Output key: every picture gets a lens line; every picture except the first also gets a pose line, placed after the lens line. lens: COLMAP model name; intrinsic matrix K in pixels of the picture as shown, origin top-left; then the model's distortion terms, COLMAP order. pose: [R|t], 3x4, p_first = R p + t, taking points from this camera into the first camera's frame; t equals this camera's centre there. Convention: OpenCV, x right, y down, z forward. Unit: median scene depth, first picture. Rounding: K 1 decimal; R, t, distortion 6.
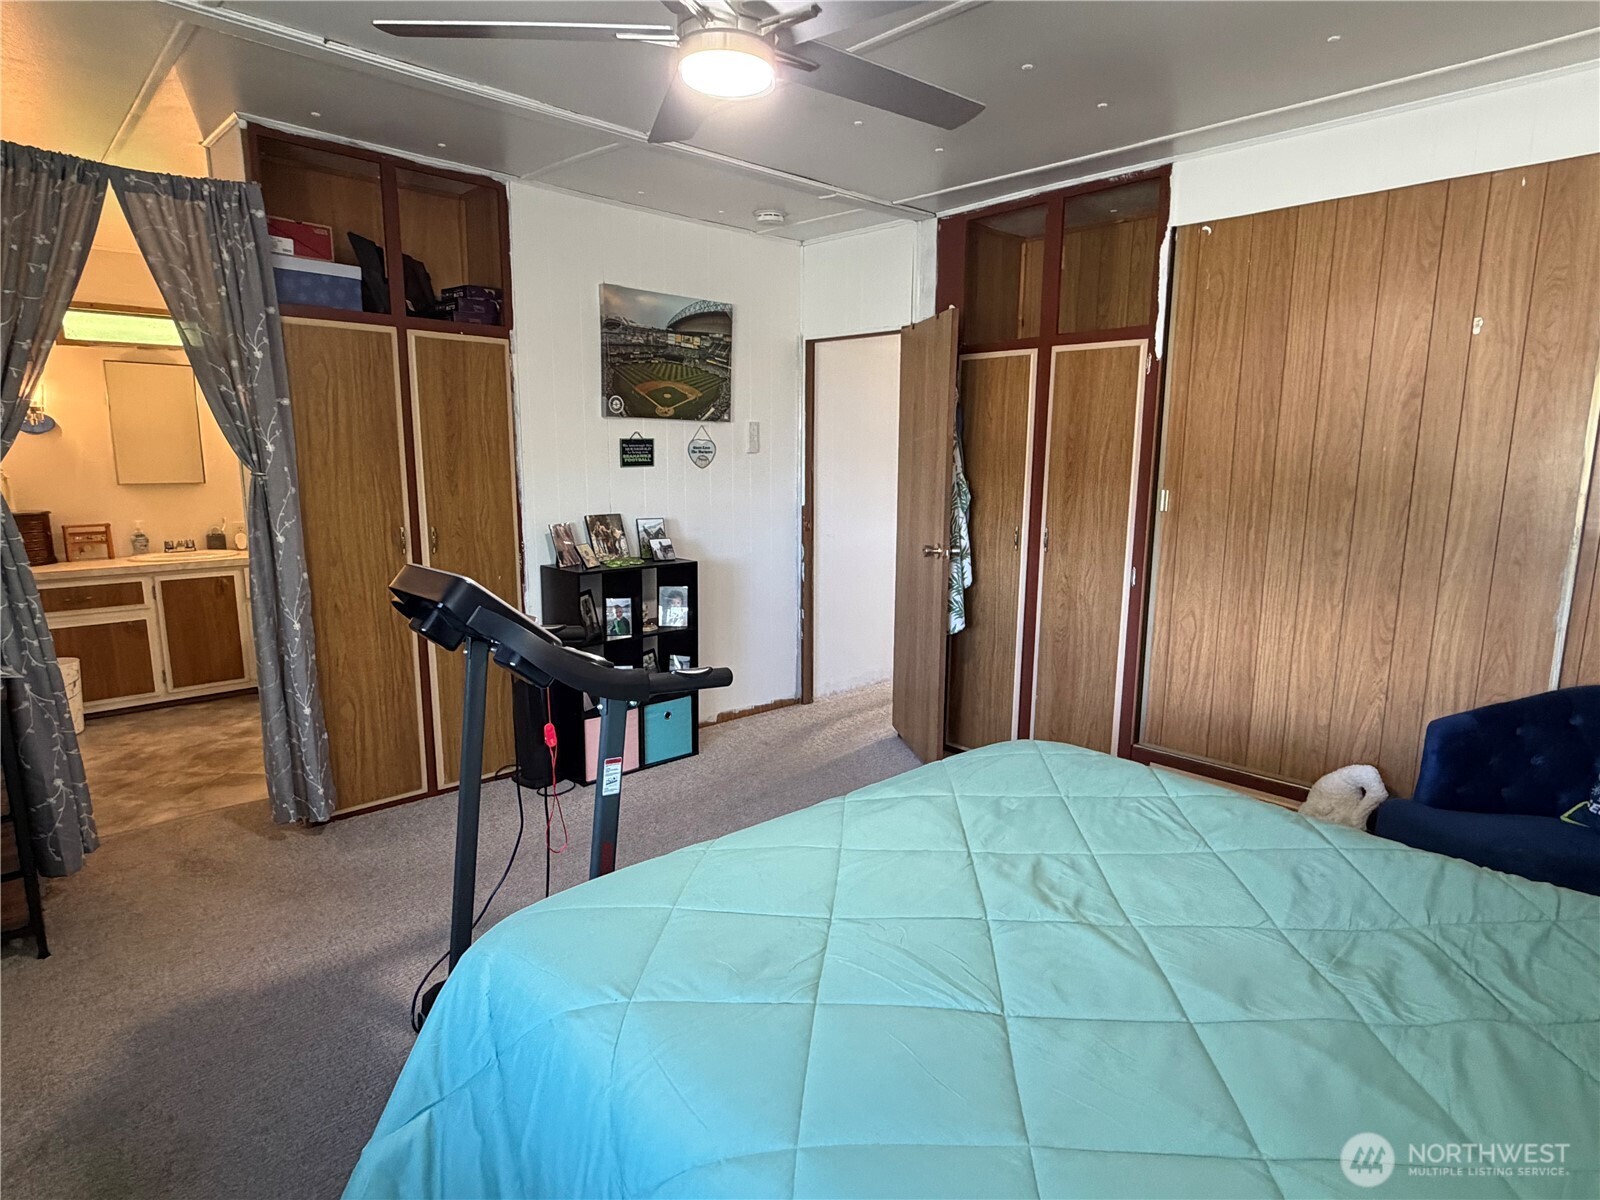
lens RADIAL K [[882.1, 0, 794.0], [0, 882.1, 605.8], [0, 0, 1]] dist [0.000330, 0.001520]
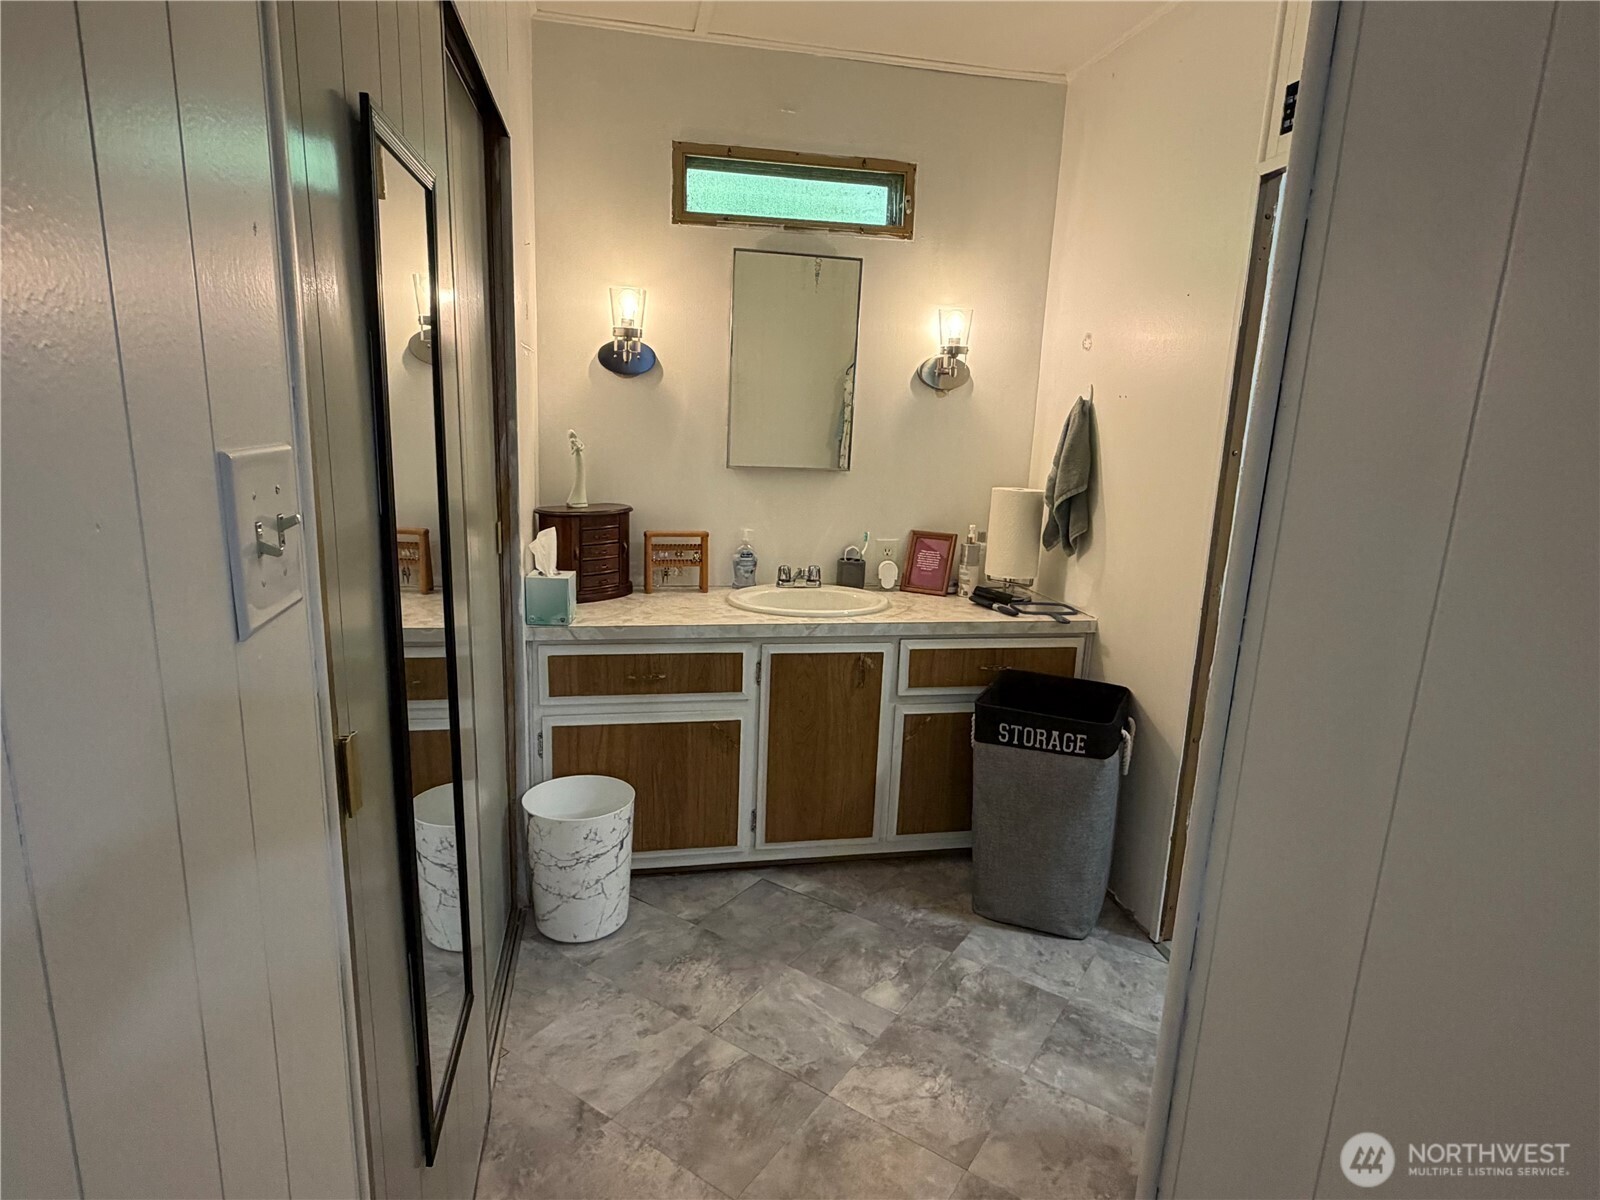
lens RADIAL K [[882.1, 0, 794.0], [0, 882.1, 605.8], [0, 0, 1]] dist [0.000330, 0.001520]
pose [[0.847609, 0.141677, -0.511357, -0.431698], [-0.125021, 0.989887, 0.067029, -0.094224], [0.515682, 0.007116, 0.856750, 0.541984]]
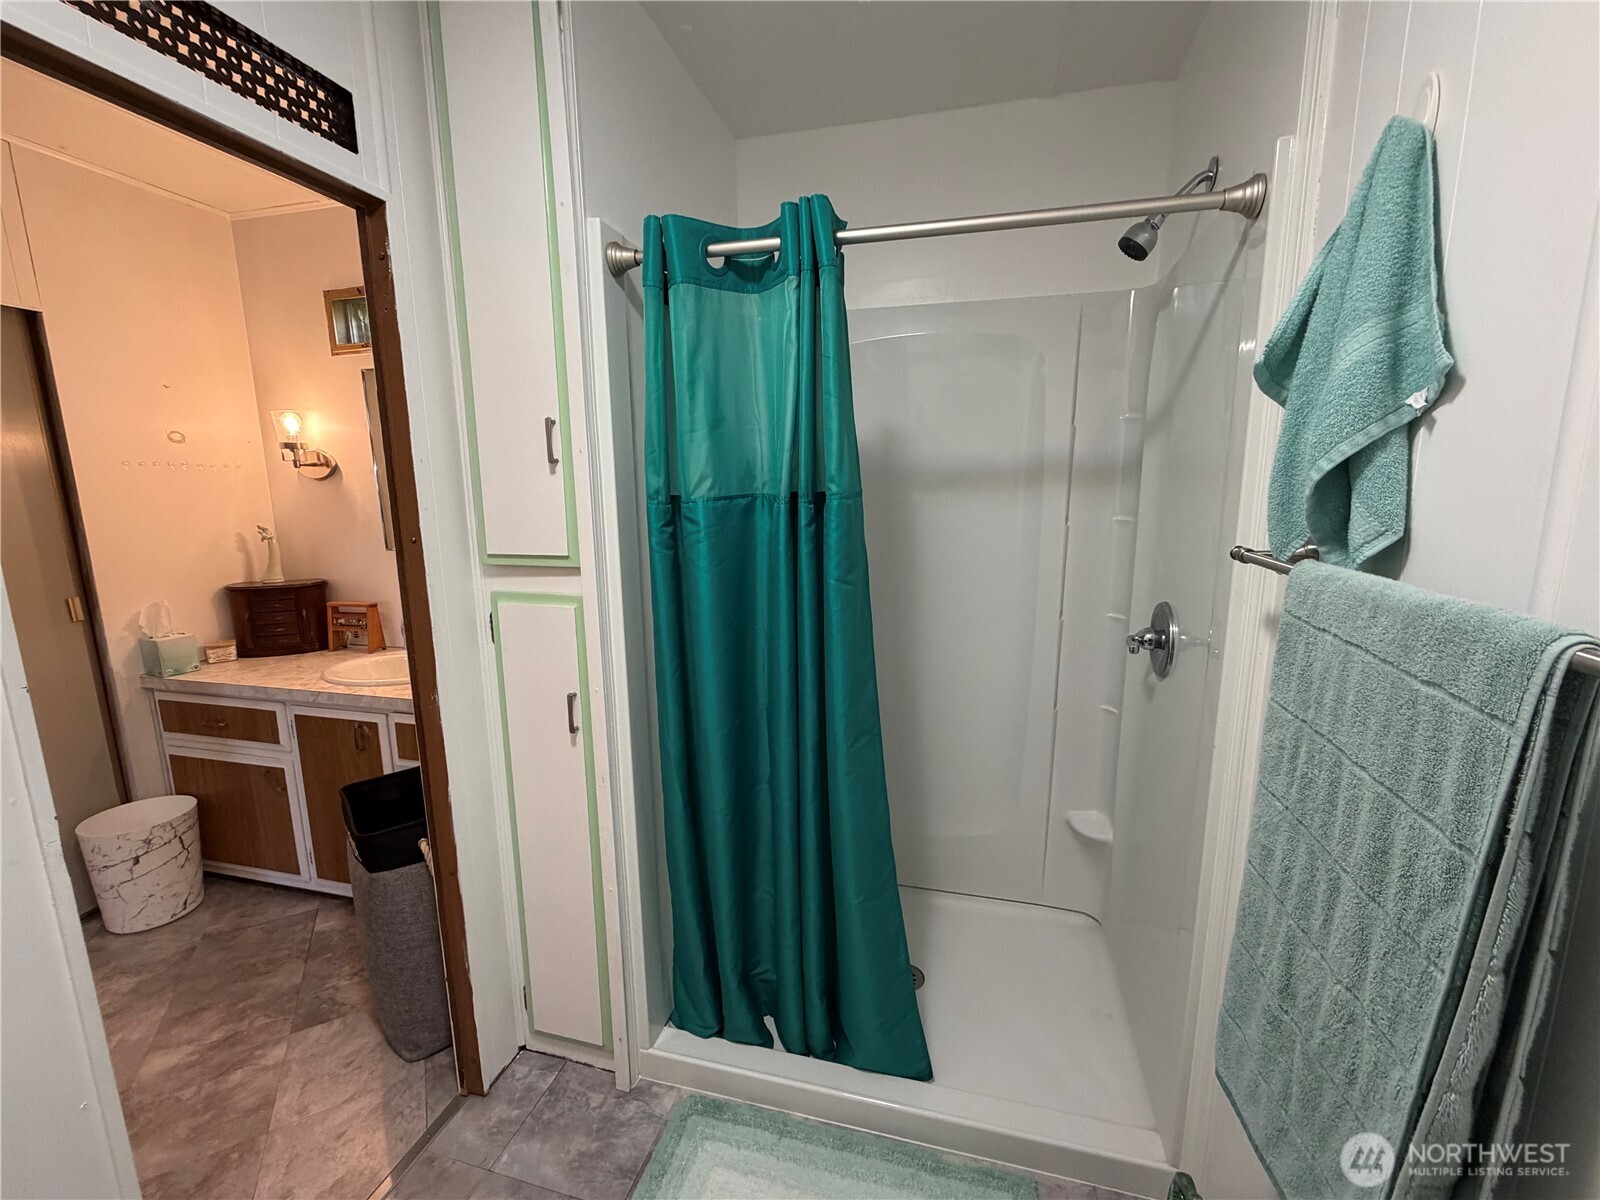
lens RADIAL K [[659.3, 0, 800.0], [0, 659.3, 600.0], [0, 0, 1]] dist [0.000942, 0.000210]
pose [[0.534744, 0.139562, -0.833410, -0.152417], [-0.134735, 0.987731, 0.078953, -0.190148], [0.834204, 0.070070, 0.546987, 1.029383]]
